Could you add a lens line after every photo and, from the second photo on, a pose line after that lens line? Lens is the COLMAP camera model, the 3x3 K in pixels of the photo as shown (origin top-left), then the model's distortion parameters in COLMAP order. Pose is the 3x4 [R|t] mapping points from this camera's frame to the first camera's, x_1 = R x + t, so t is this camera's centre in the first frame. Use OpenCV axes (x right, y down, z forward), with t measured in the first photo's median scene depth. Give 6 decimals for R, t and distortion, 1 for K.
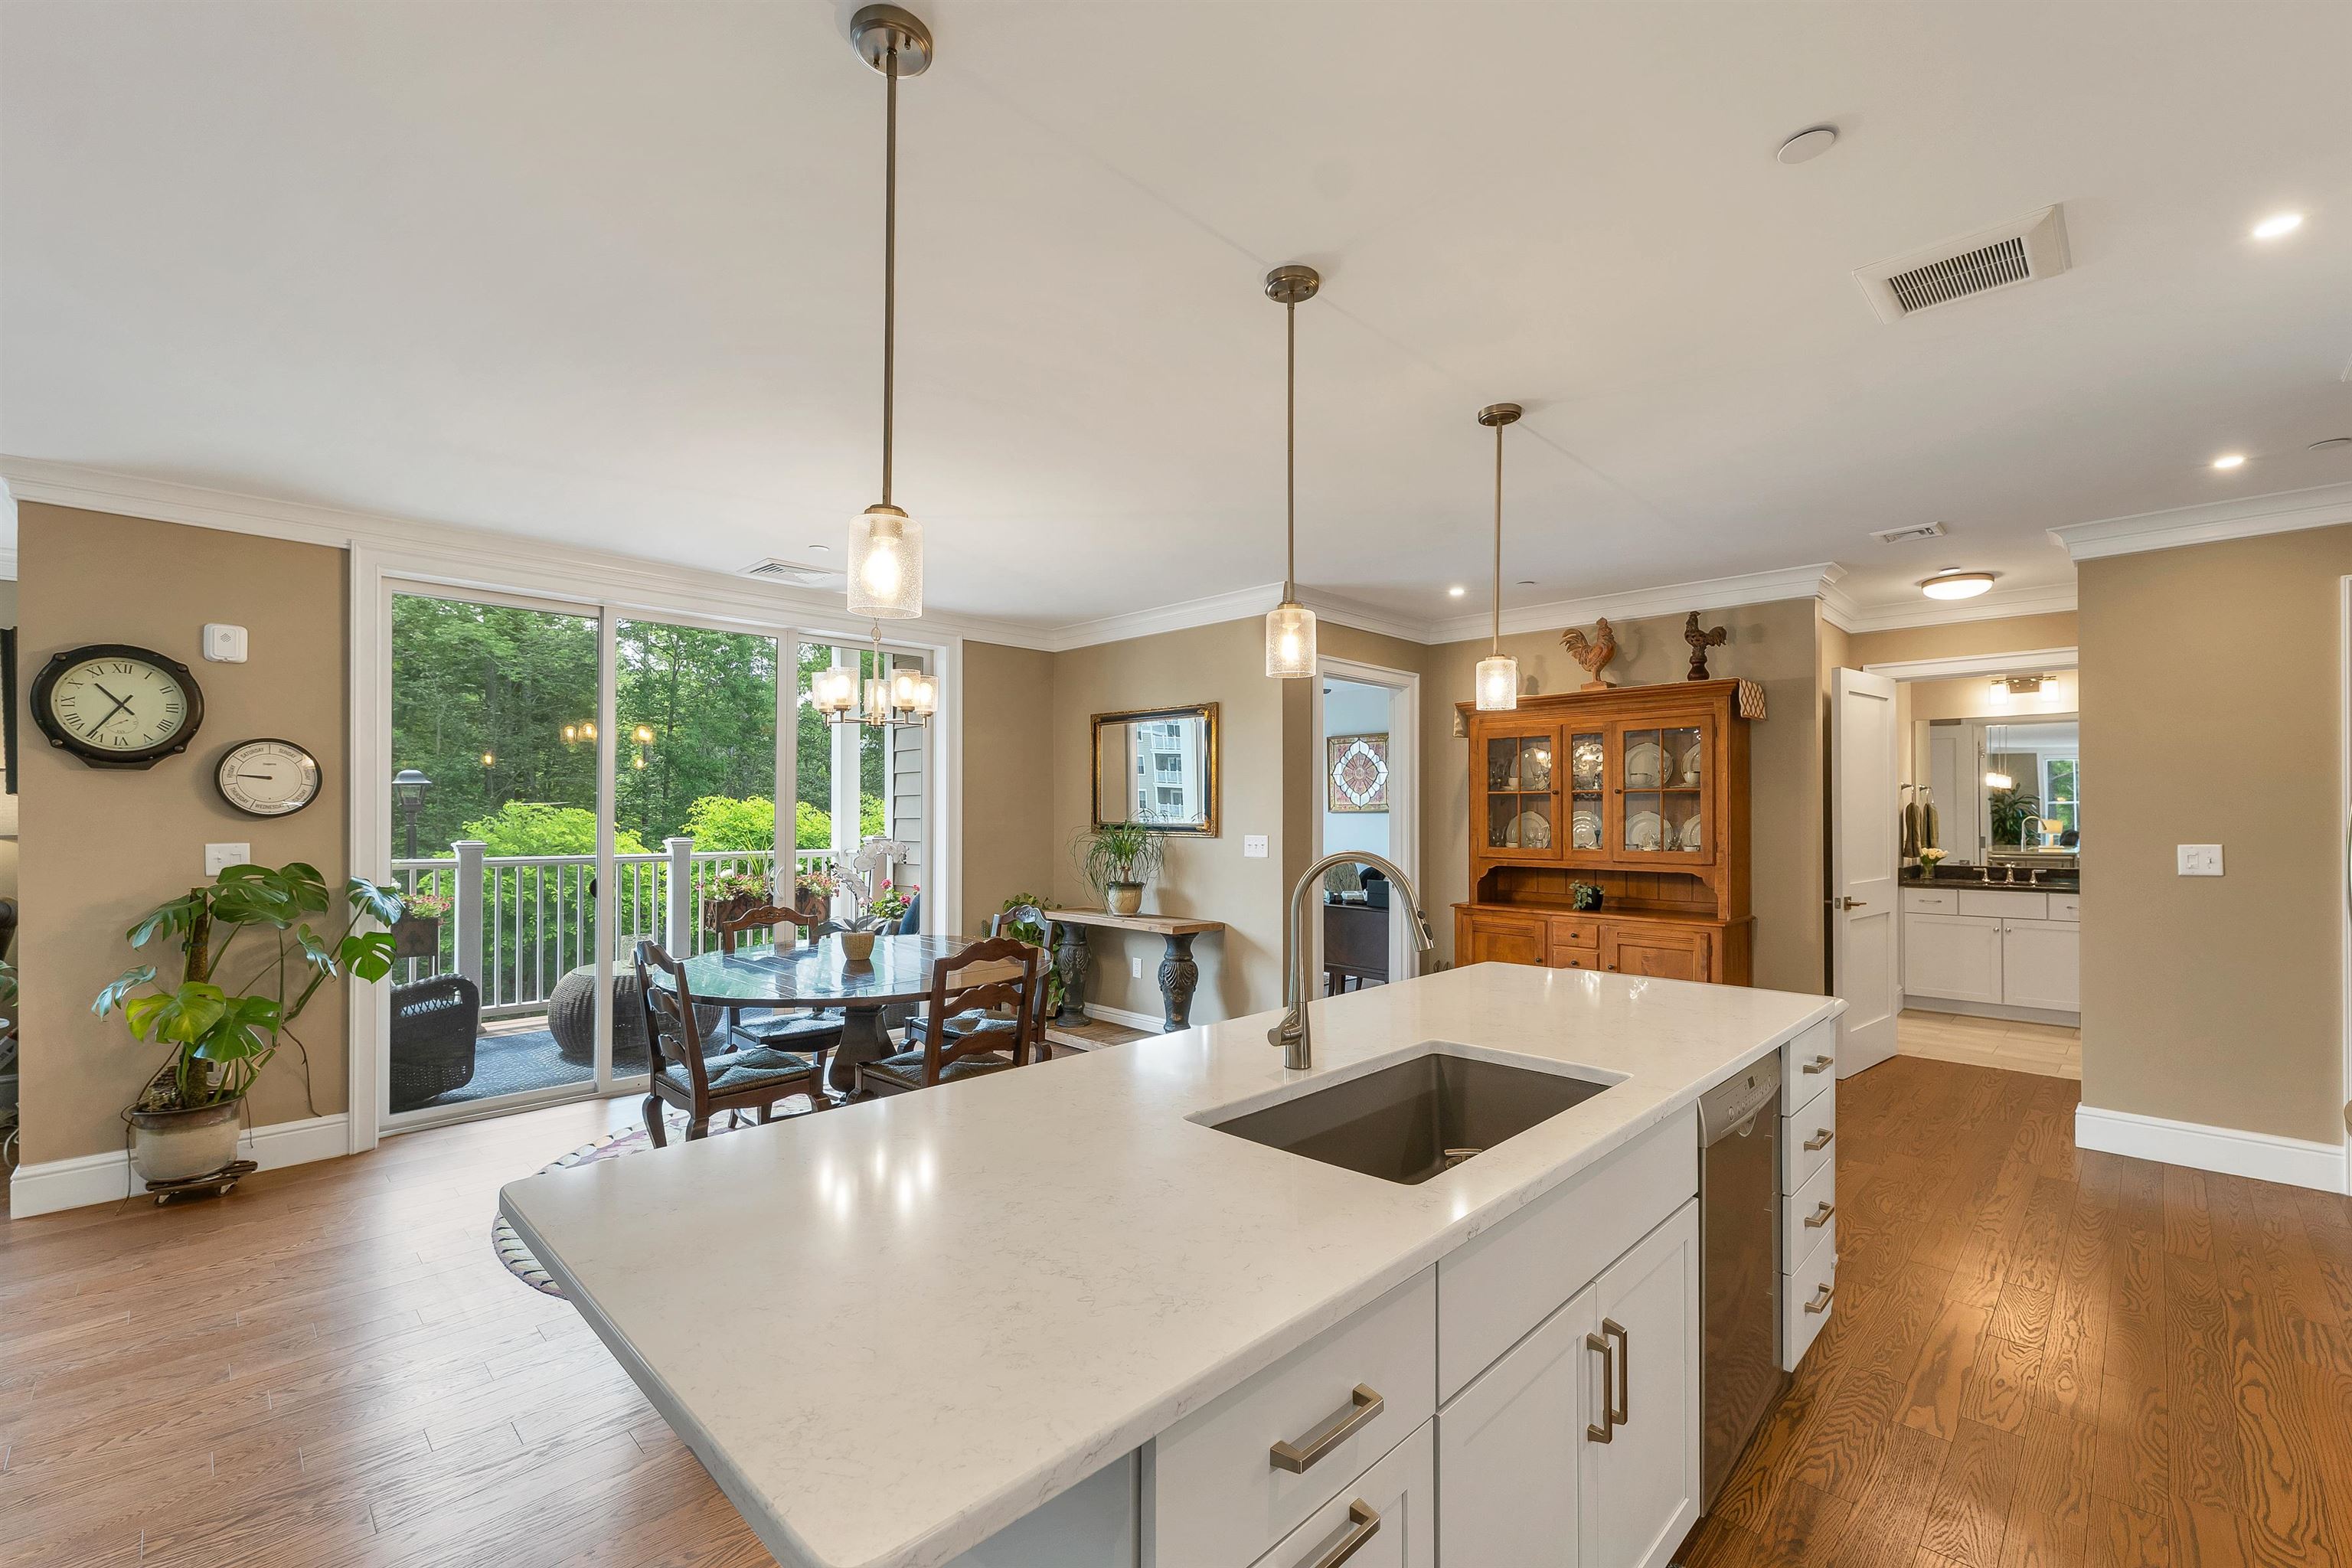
lens RADIAL K [[989.5, 0, 1188.5], [0, 989.5, 806.5], [0, 0, 1]] dist [-0.002046, 0.000533]
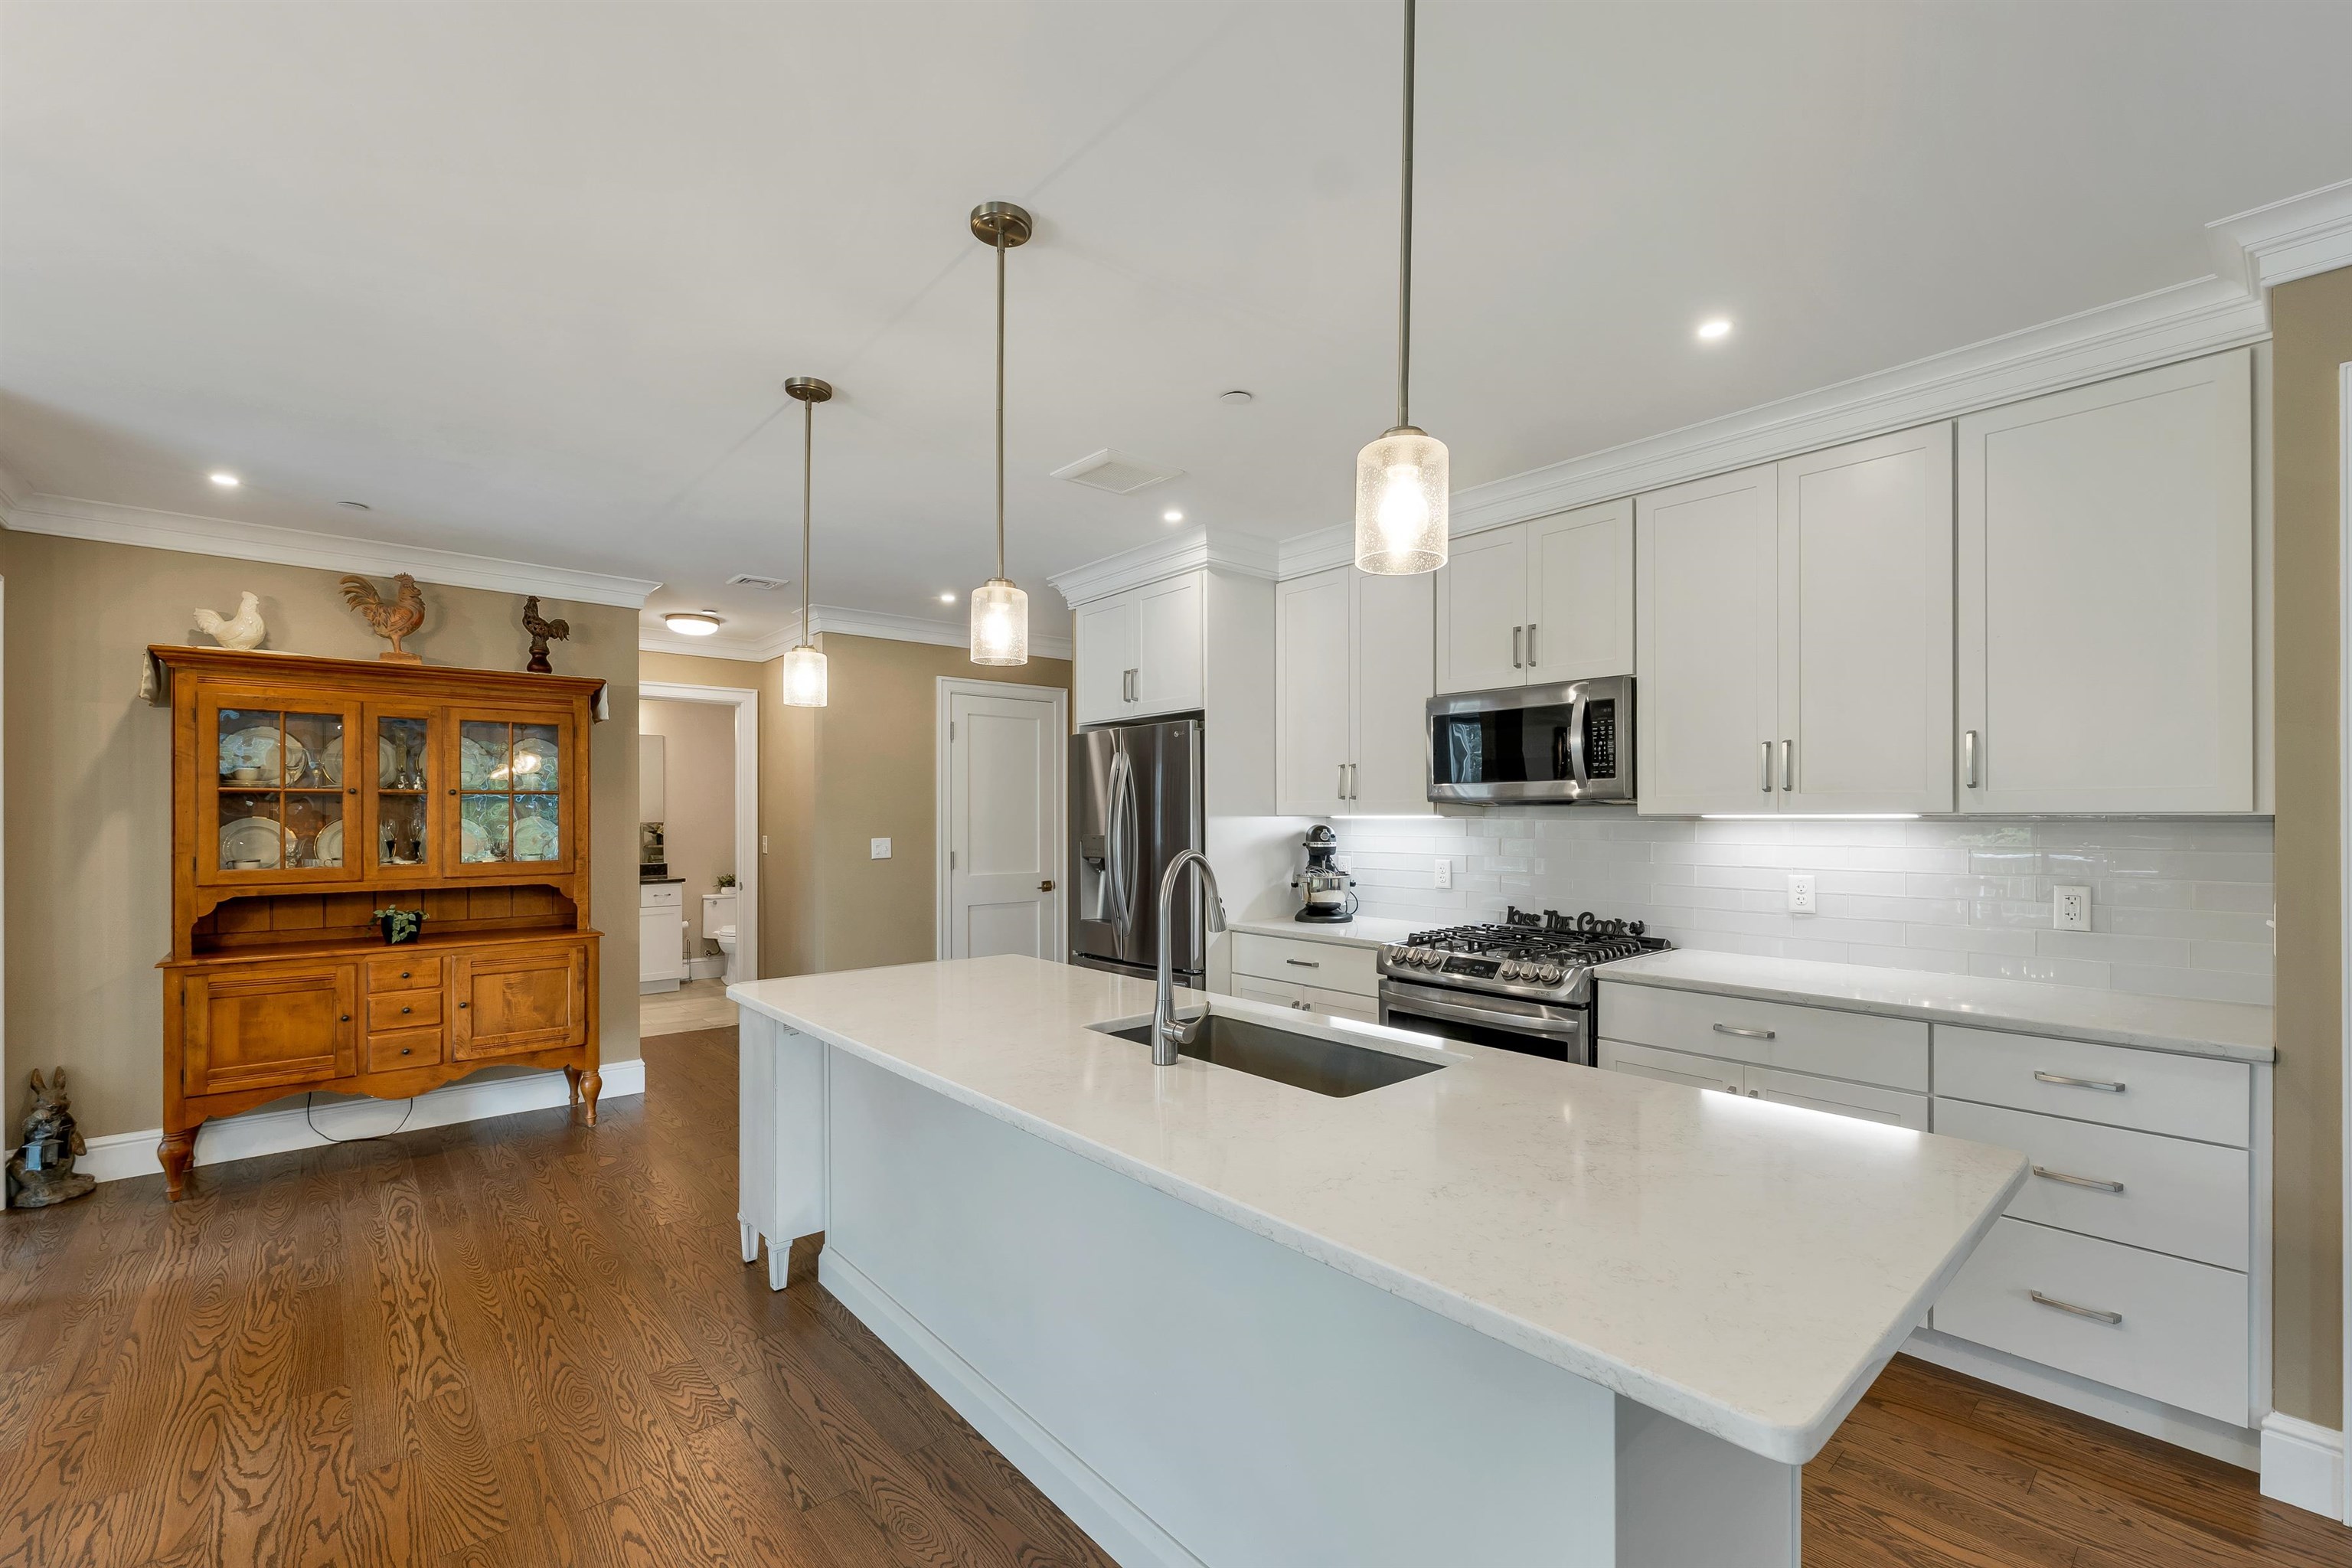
lens RADIAL K [[989.5, 0, 1165.6], [0, 989.5, 817.5], [0, 0, 1]] dist [-0.002046, 0.000533]
pose [[0.083692, -0.000381, 0.996492, -0.355670], [-0.002989, 0.999995, 0.000634, 0.003745], [-0.996487, -0.003031, 0.083690, 0.357274]]
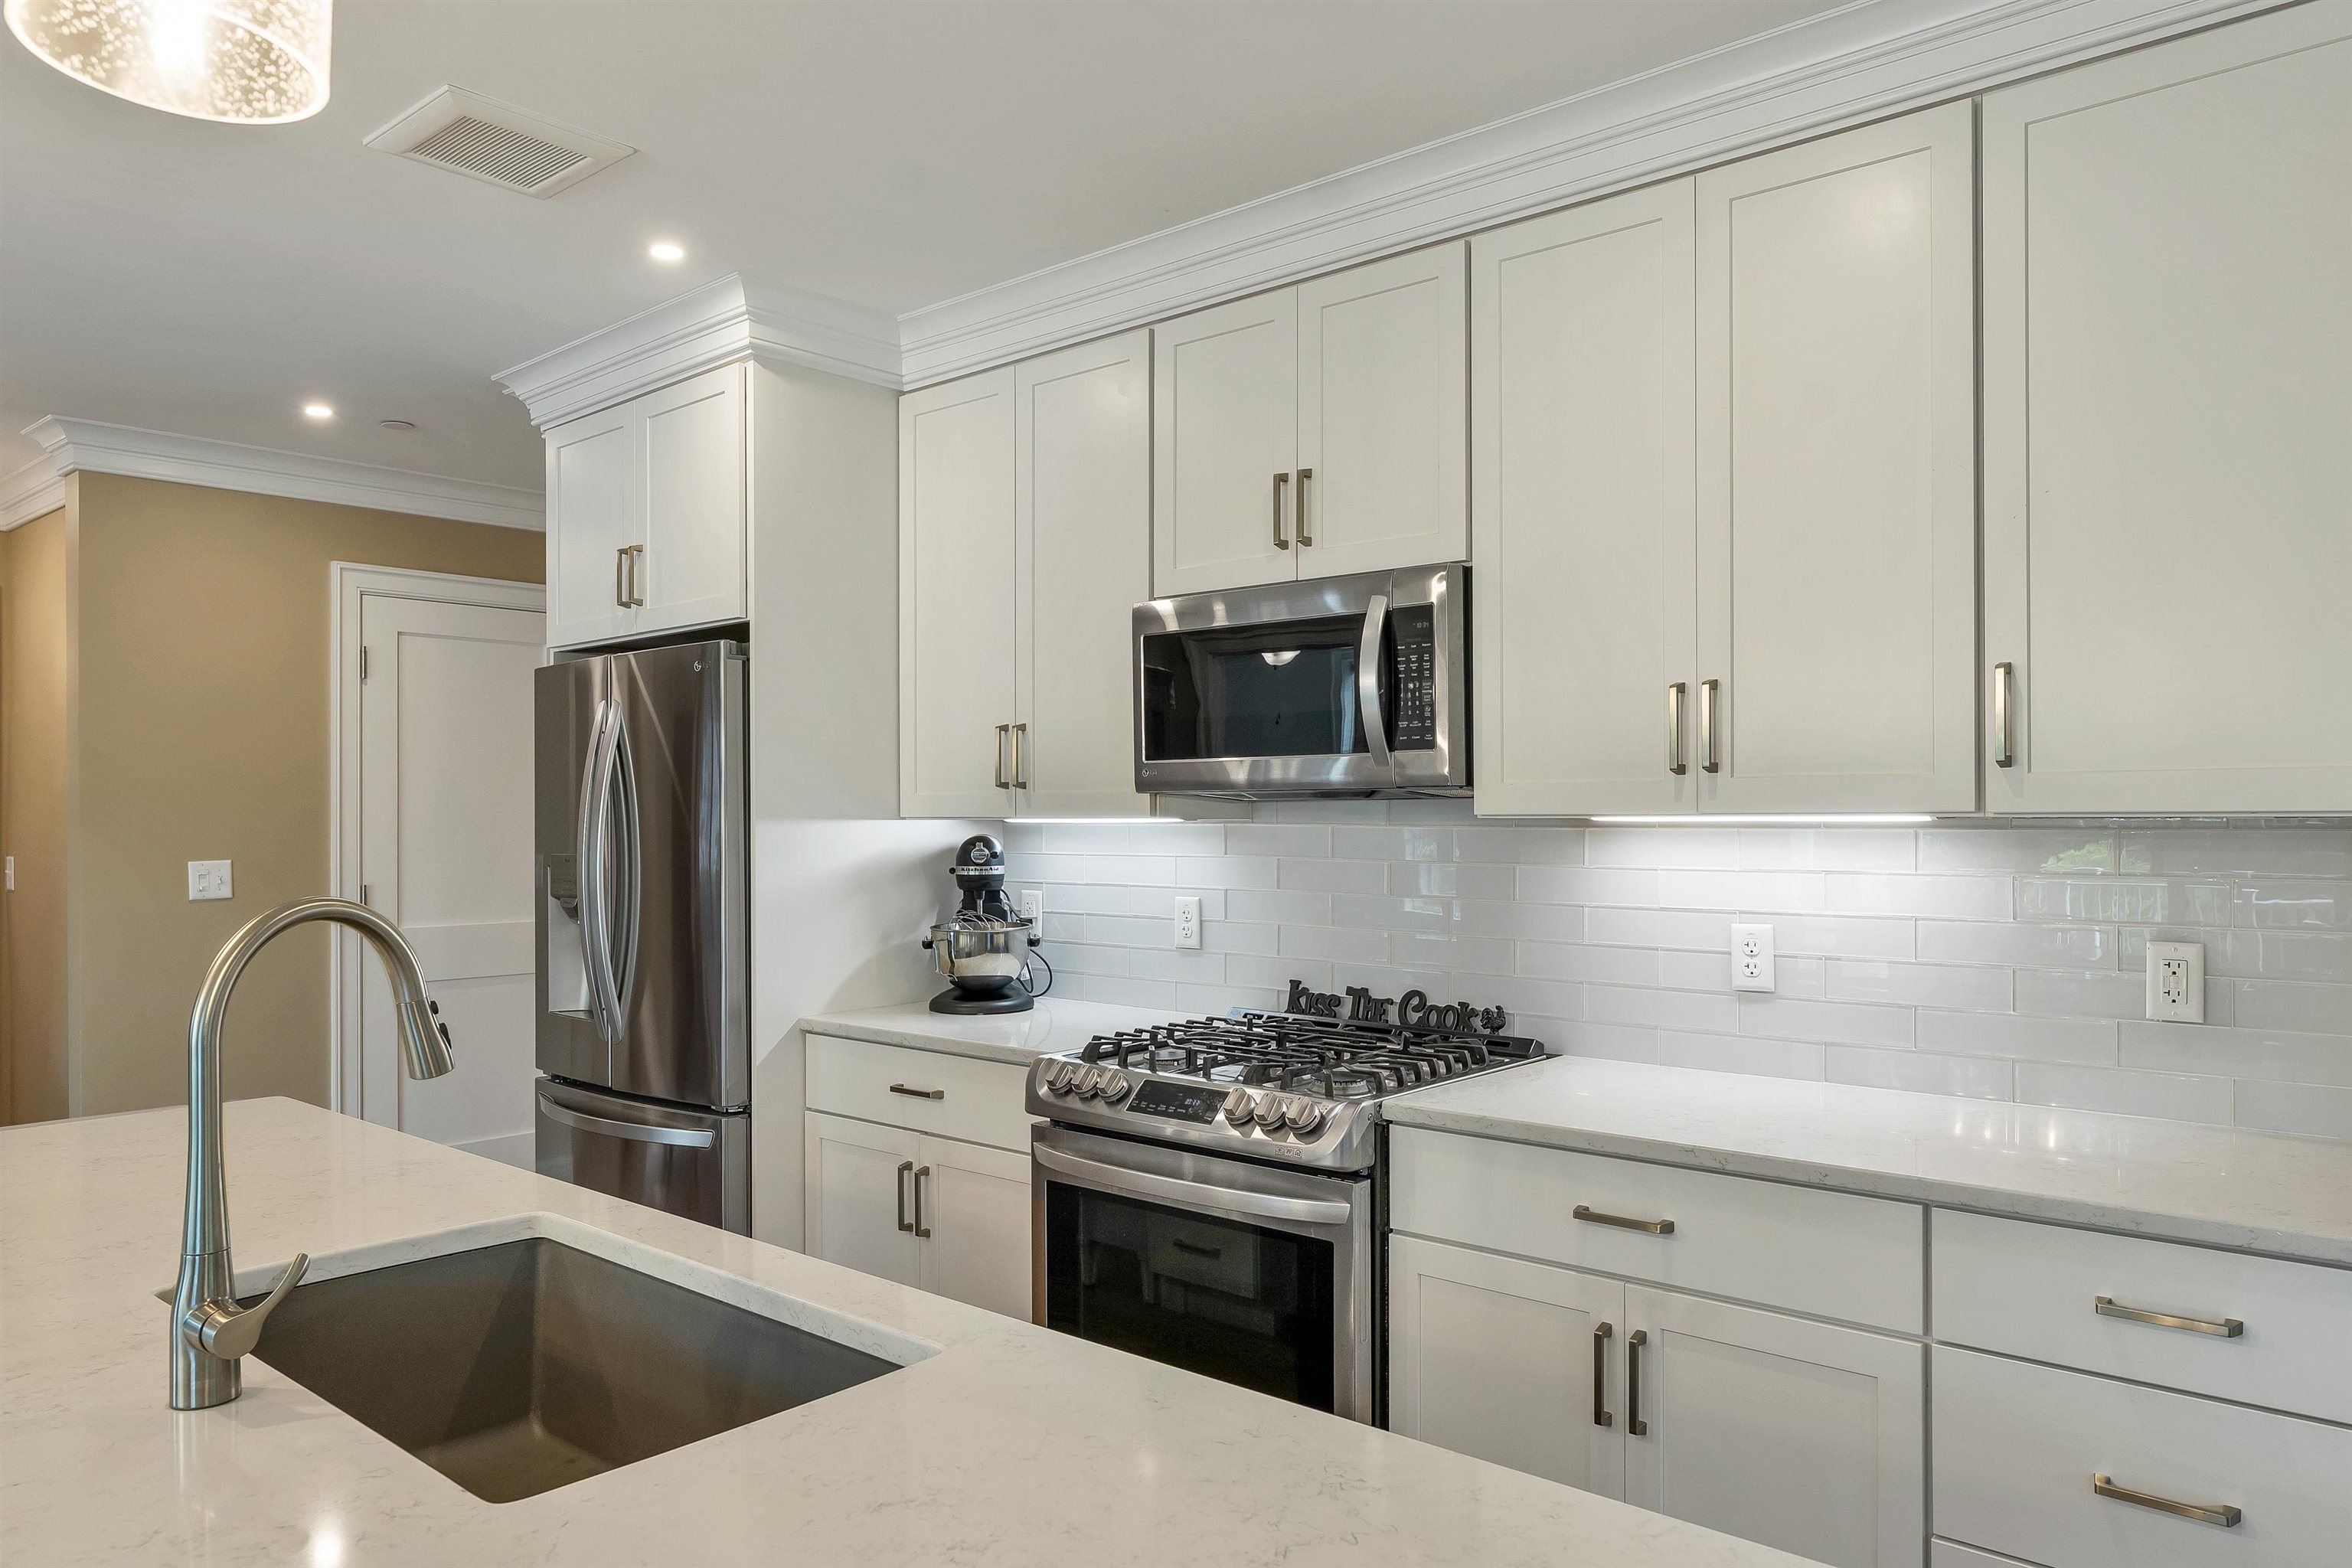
lens RADIAL K [[1567.3, 0, 1160.3], [0, 1567.3, 817.9], [0, 0, 1]] dist [-0.006773, 0.003182]
pose [[-0.057246, 0.001959, 0.998358, -0.234510], [-0.002497, 0.999995, -0.002106, 0.003426], [-0.998357, -0.002613, -0.057241, 0.243361]]
